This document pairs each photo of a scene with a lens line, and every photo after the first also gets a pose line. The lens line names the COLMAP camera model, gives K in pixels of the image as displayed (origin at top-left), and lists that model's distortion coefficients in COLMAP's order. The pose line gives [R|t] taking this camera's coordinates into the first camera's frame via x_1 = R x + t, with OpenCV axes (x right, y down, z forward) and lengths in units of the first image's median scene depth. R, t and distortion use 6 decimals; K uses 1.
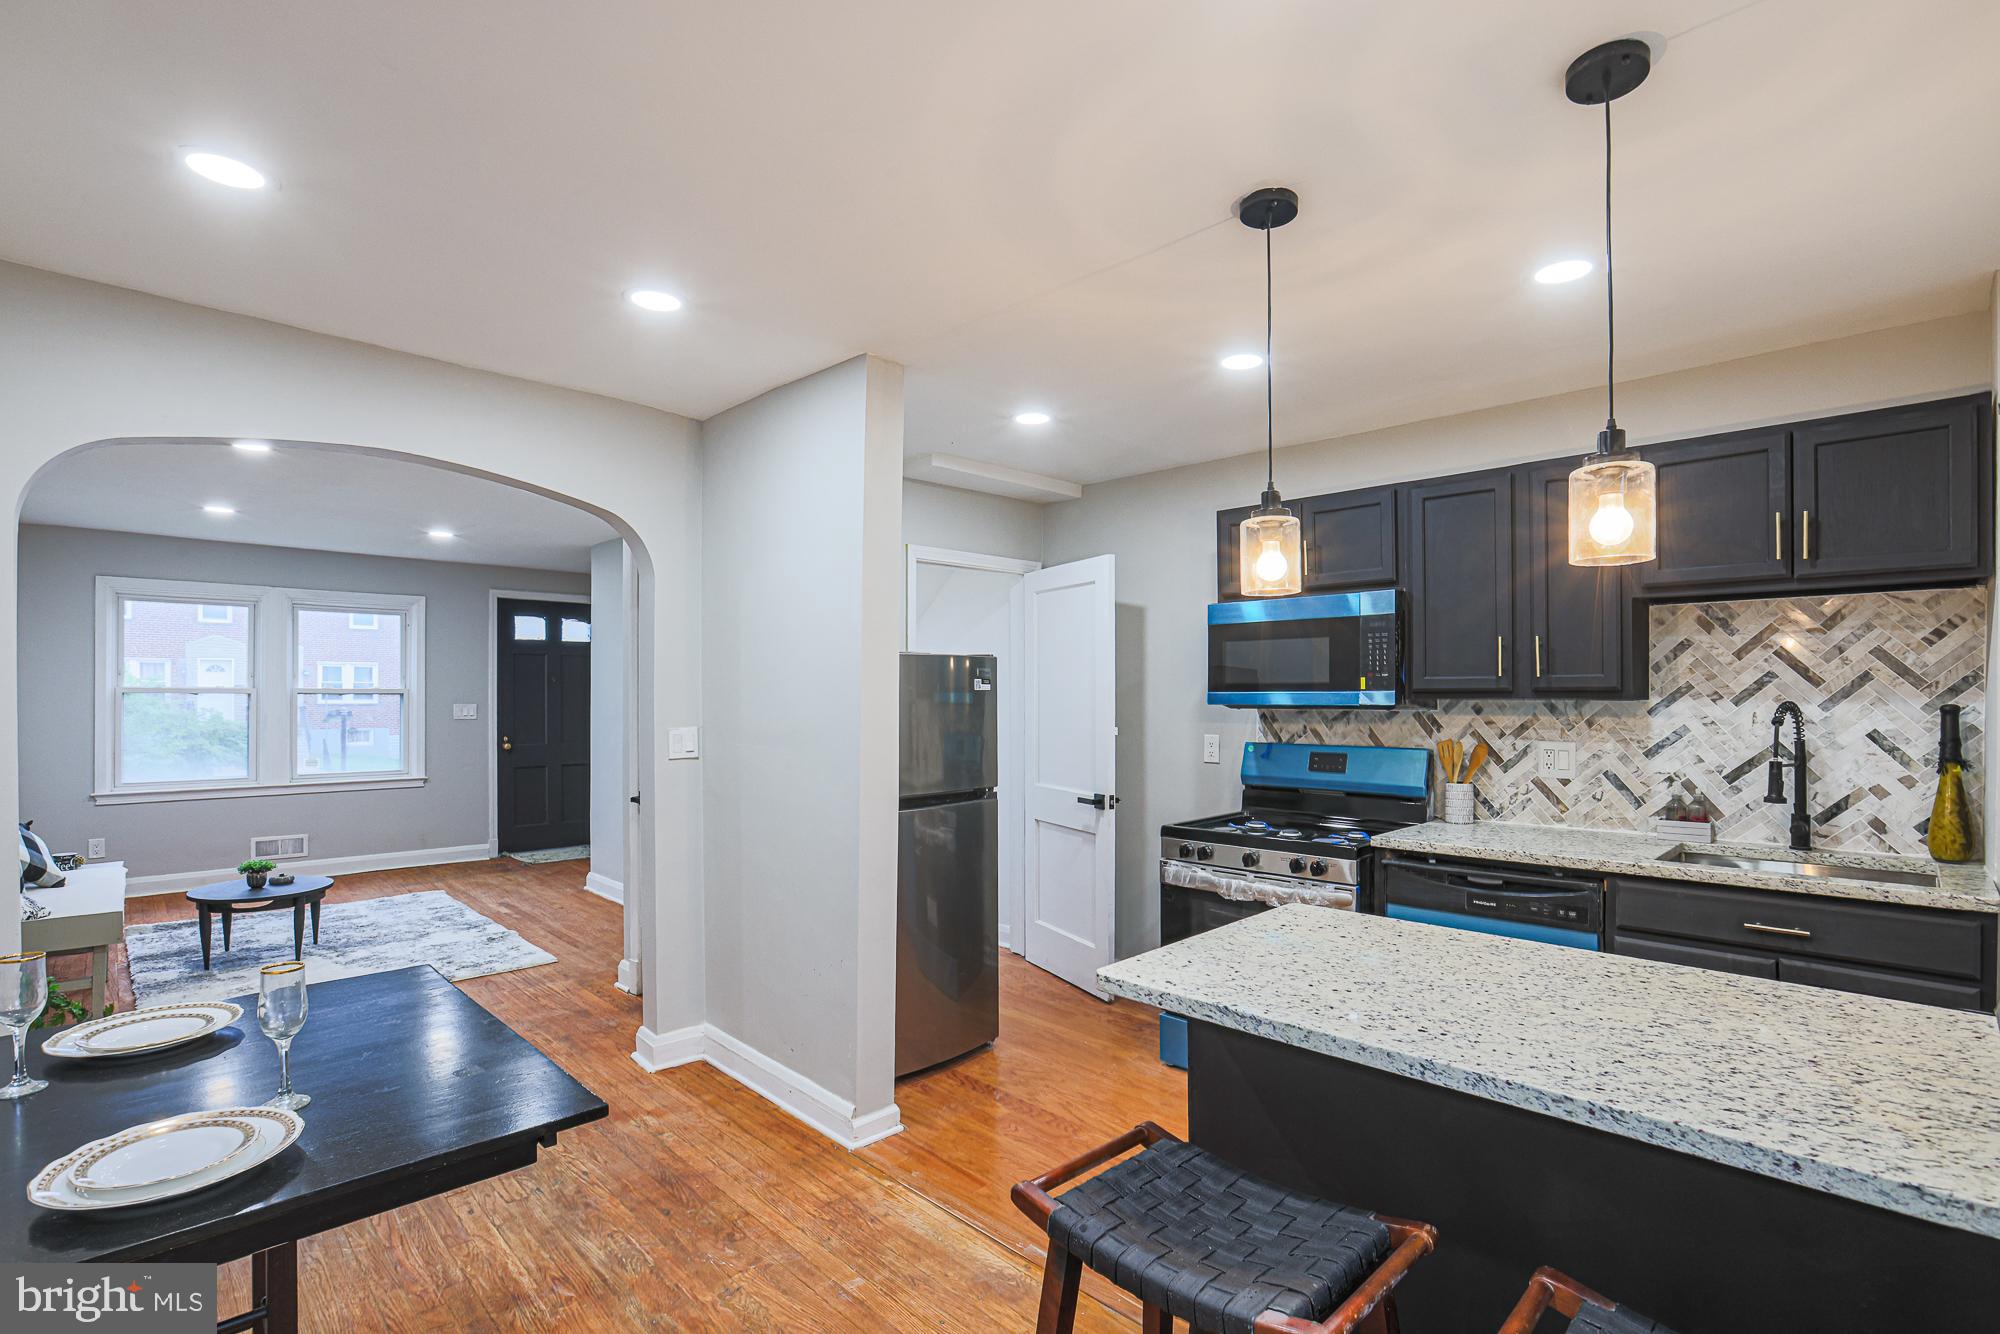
lens RADIAL K [[948.9, 0, 1007.2], [0, 948.9, 700.6], [0, 0, 1]] dist [-0.049516, 0.021773]
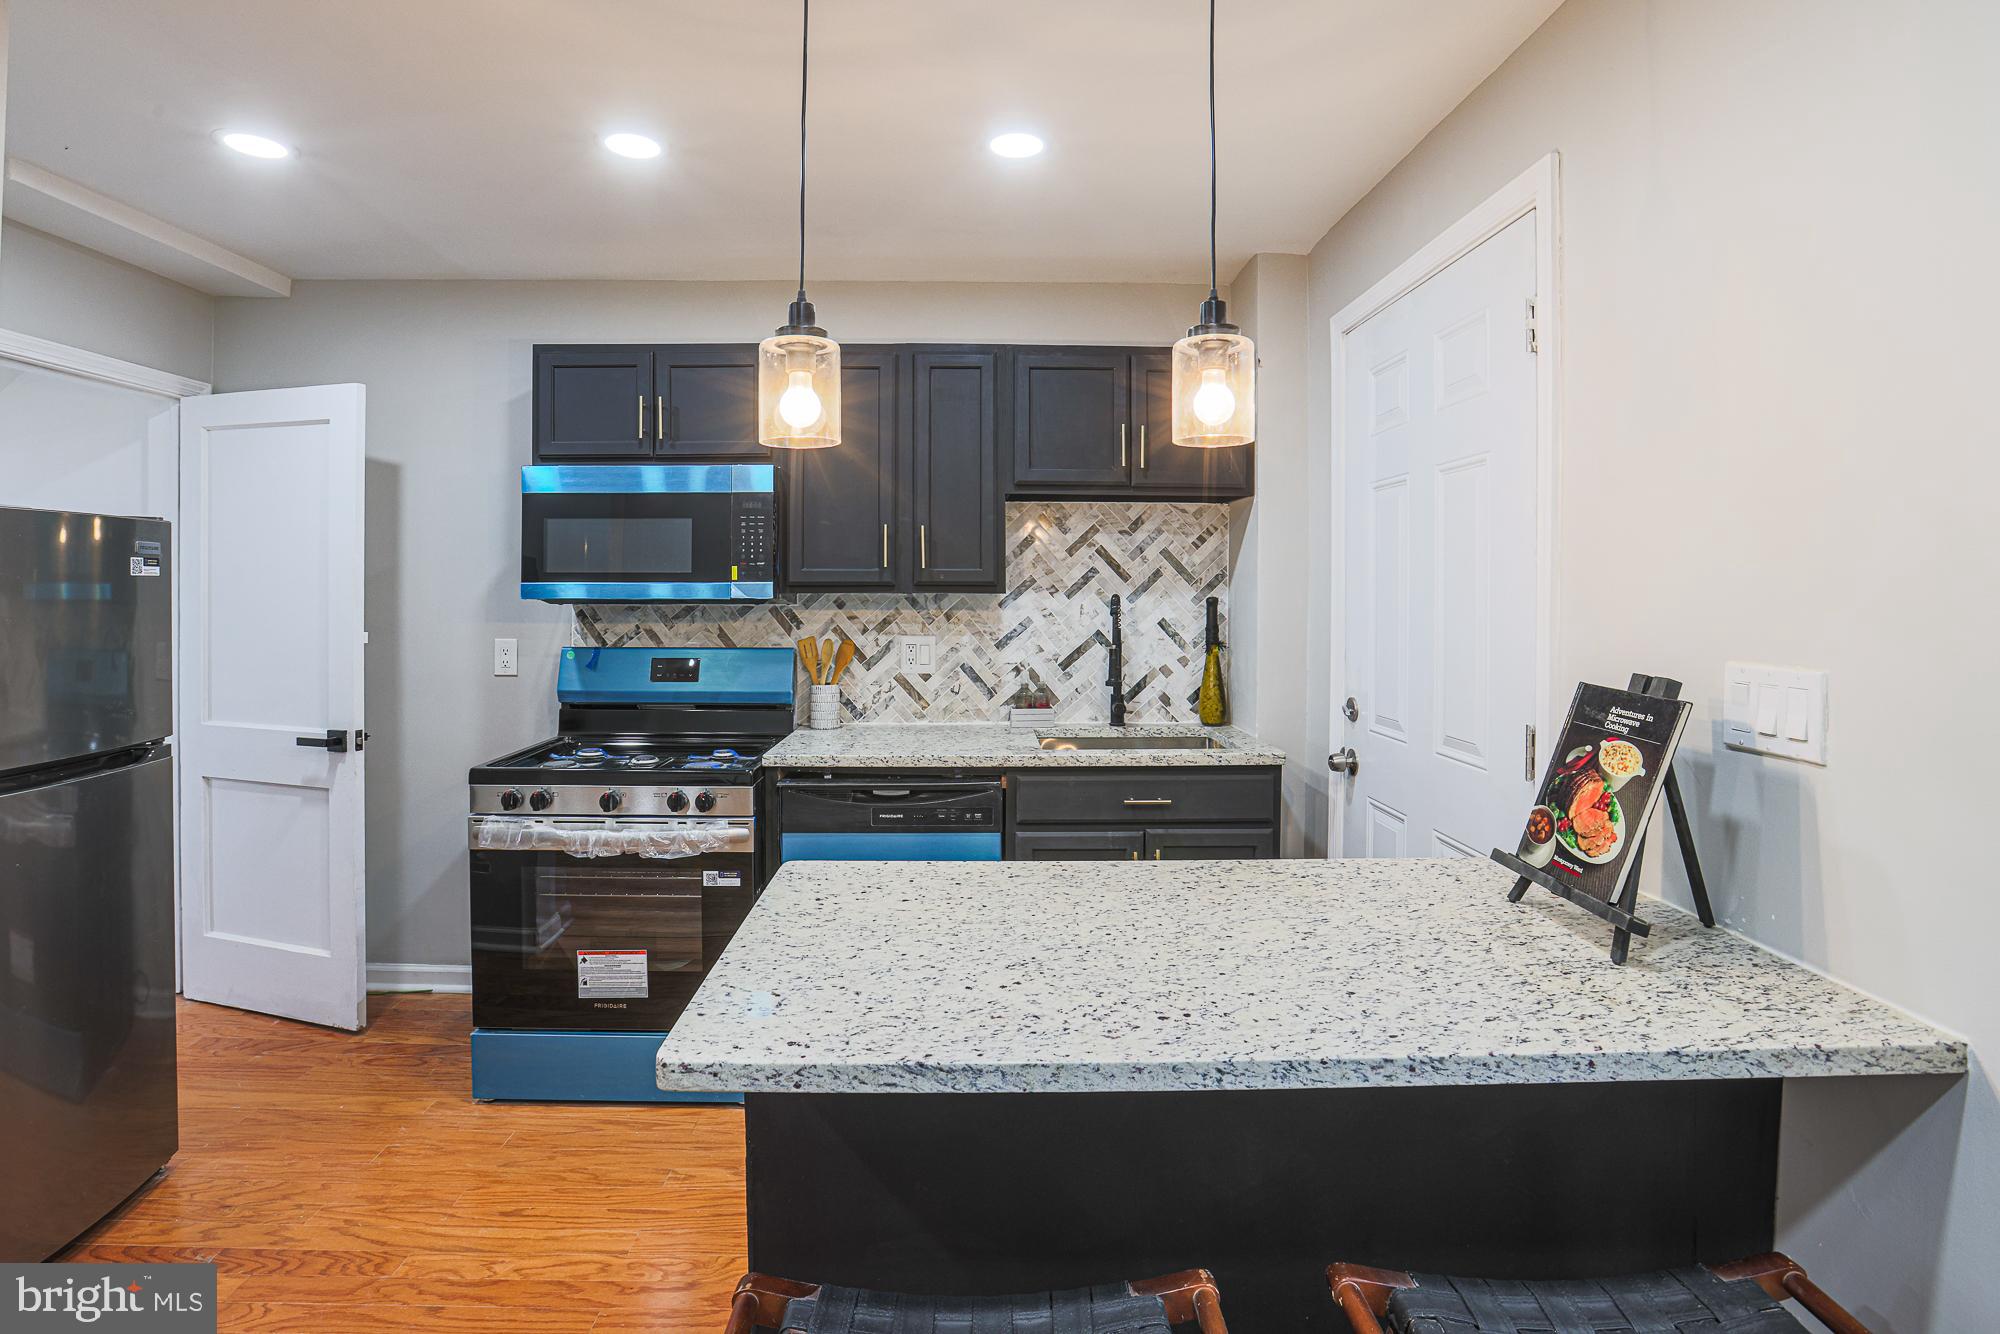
lens RADIAL K [[990.5, 0, 986.0], [0, 990.5, 589.1], [0, 0, 1]] dist [-0.060143, 0.026638]
pose [[0.695374, 0.004055, 0.718636, -0.107444], [0.000494, 0.999981, -0.006120, 0.001341], [-0.718647, 0.004611, 0.695359, 0.241264]]
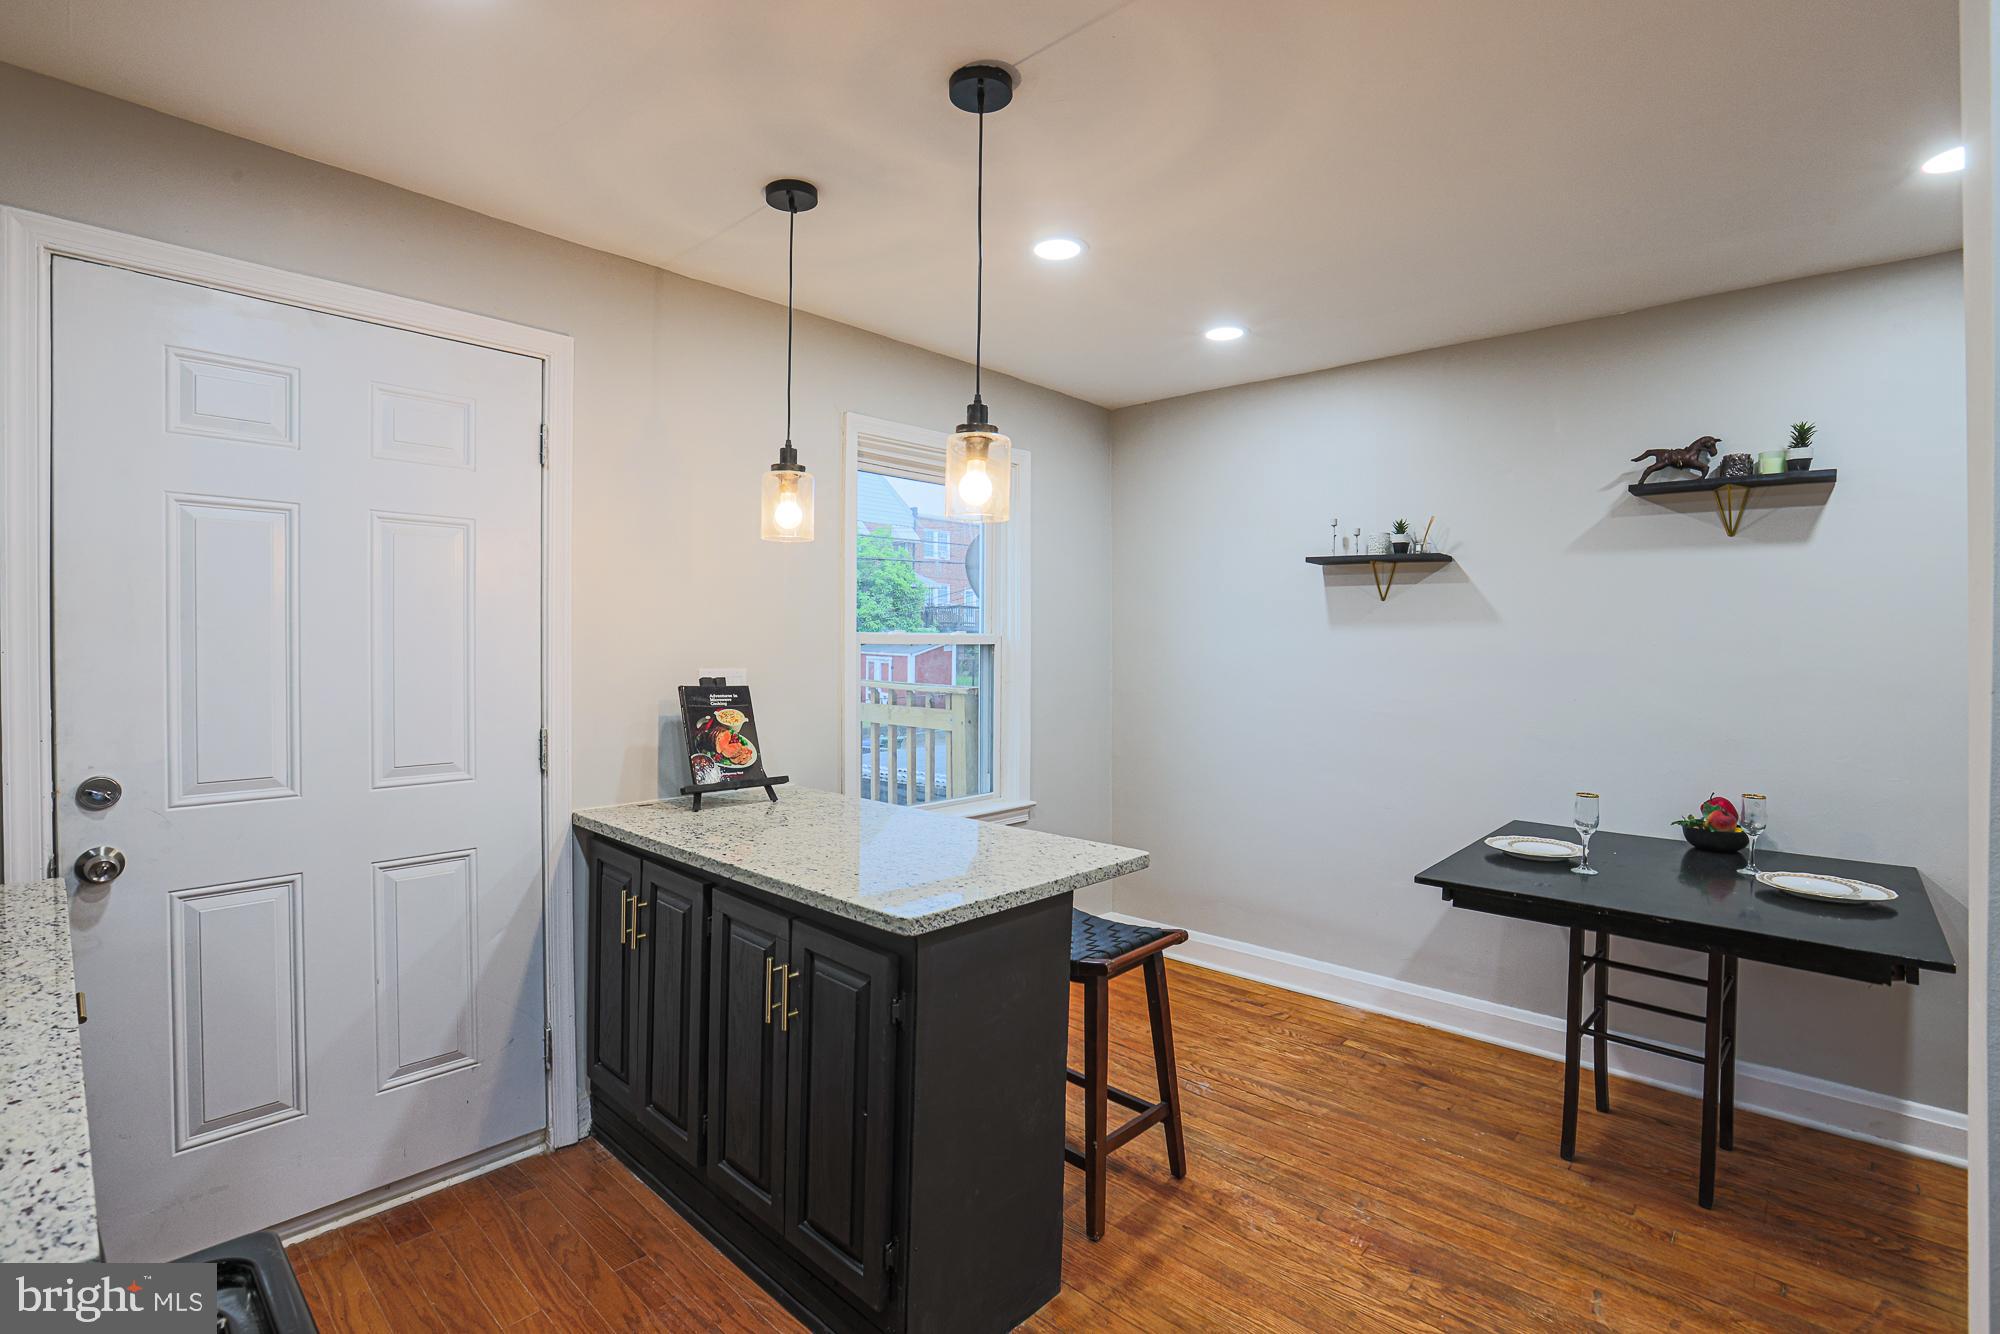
lens RADIAL K [[921.9, 0, 1000.0], [0, 921.9, 667.0], [0, 0, 1]] dist [-0.050558, 0.018633]
pose [[-0.998266, -0.009043, -0.058157, 0.205865], [-0.010780, 0.999503, 0.029628, -0.000087], [0.057861, 0.030204, -0.997868, 1.217512]]
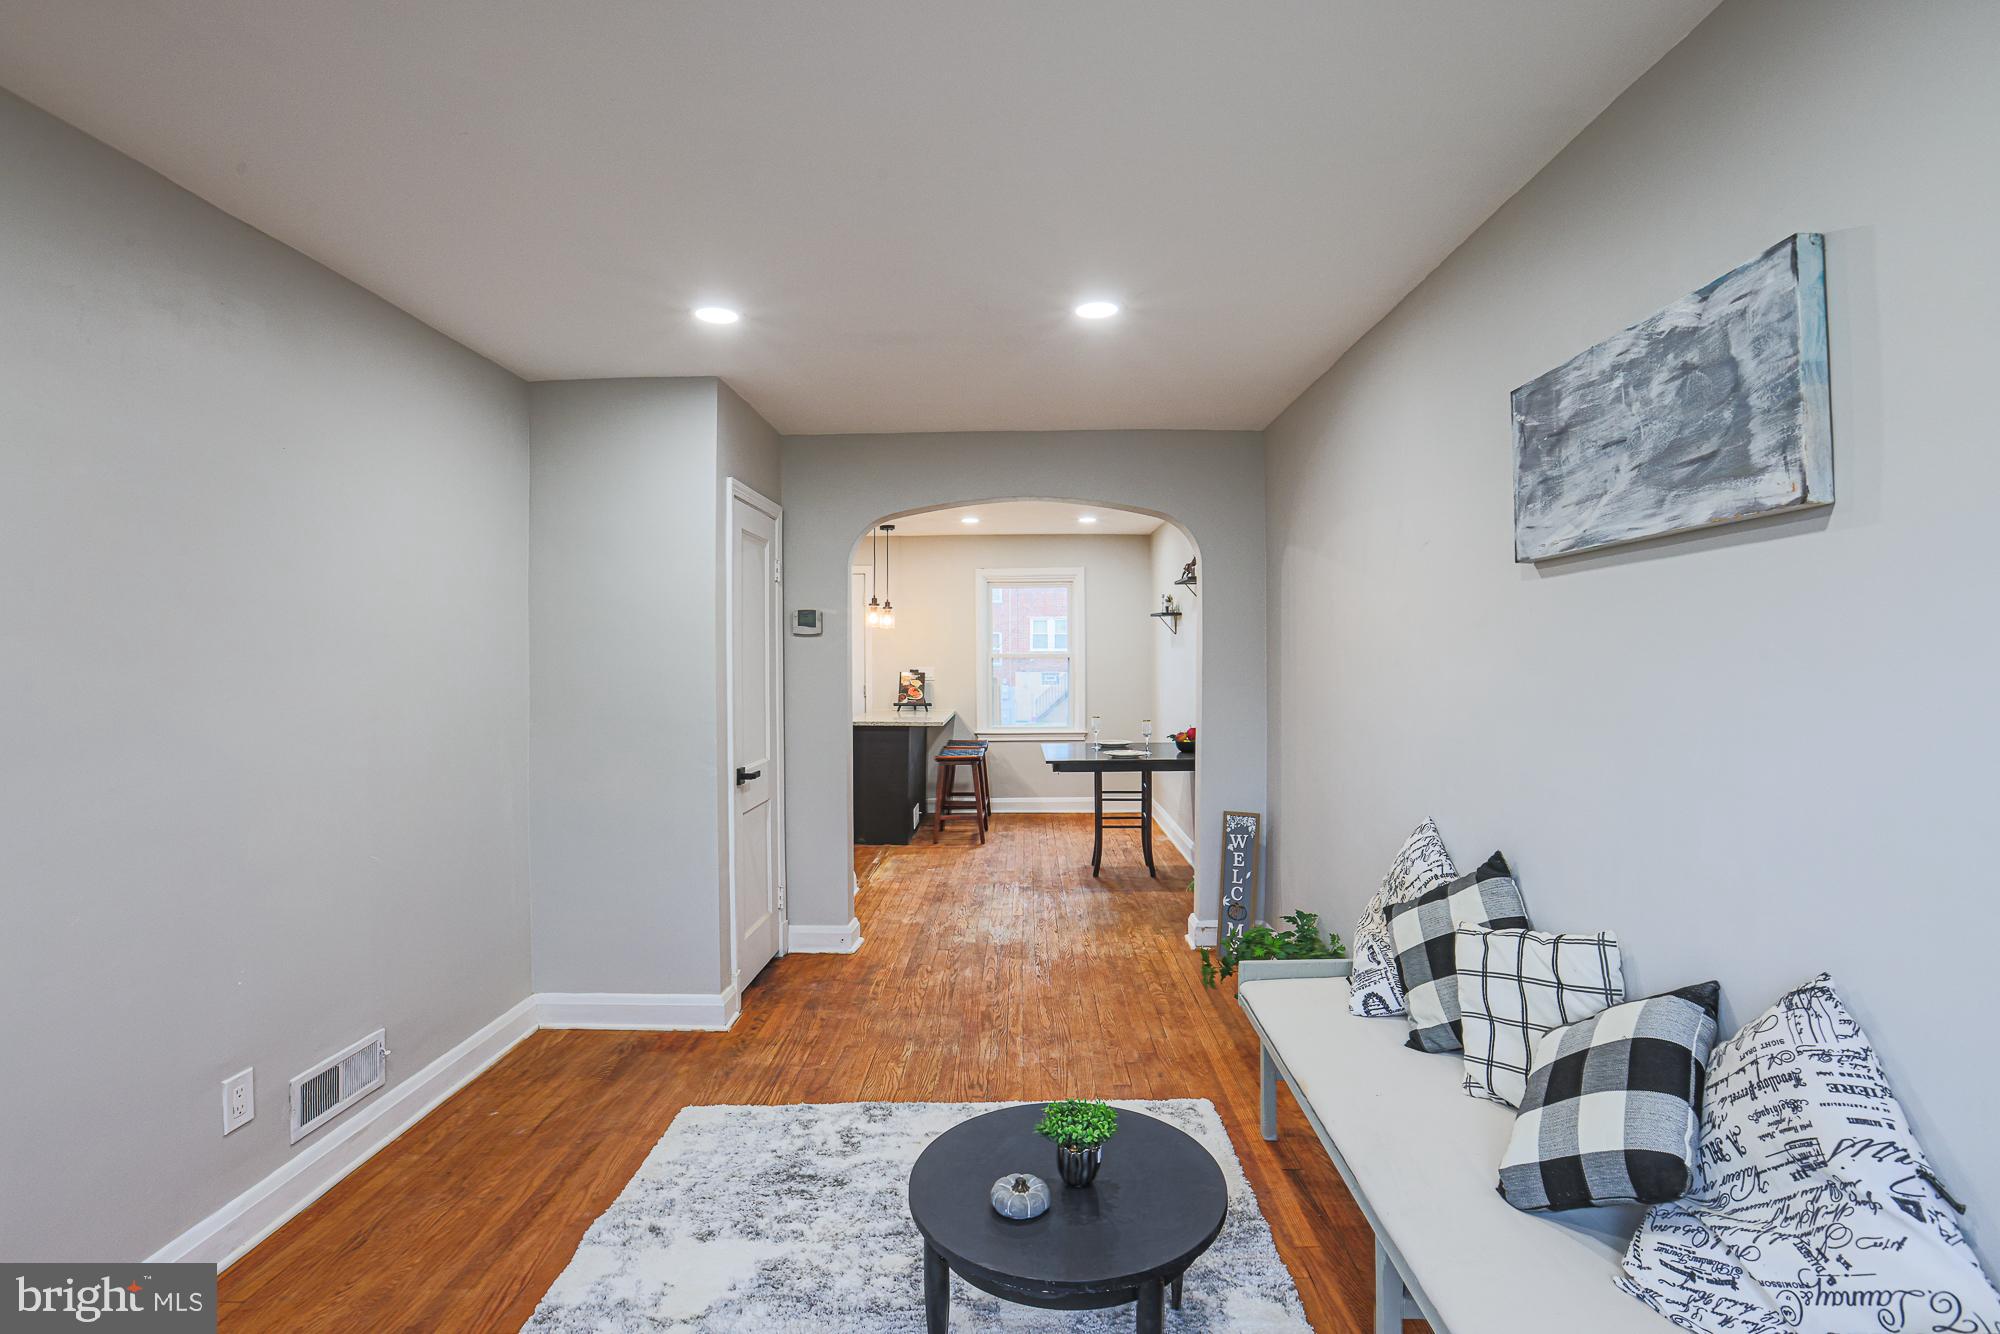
lens RADIAL K [[948.3, 0, 1013.0], [0, 948.3, 665.6], [0, 0, 1]] dist [-0.029889, 0.015249]
pose [[-0.709456, -0.009259, 0.704689, -1.701723], [0.004807, 0.999827, 0.017977, -0.020844], [-0.704734, 0.016141, -0.709288, 2.069361]]
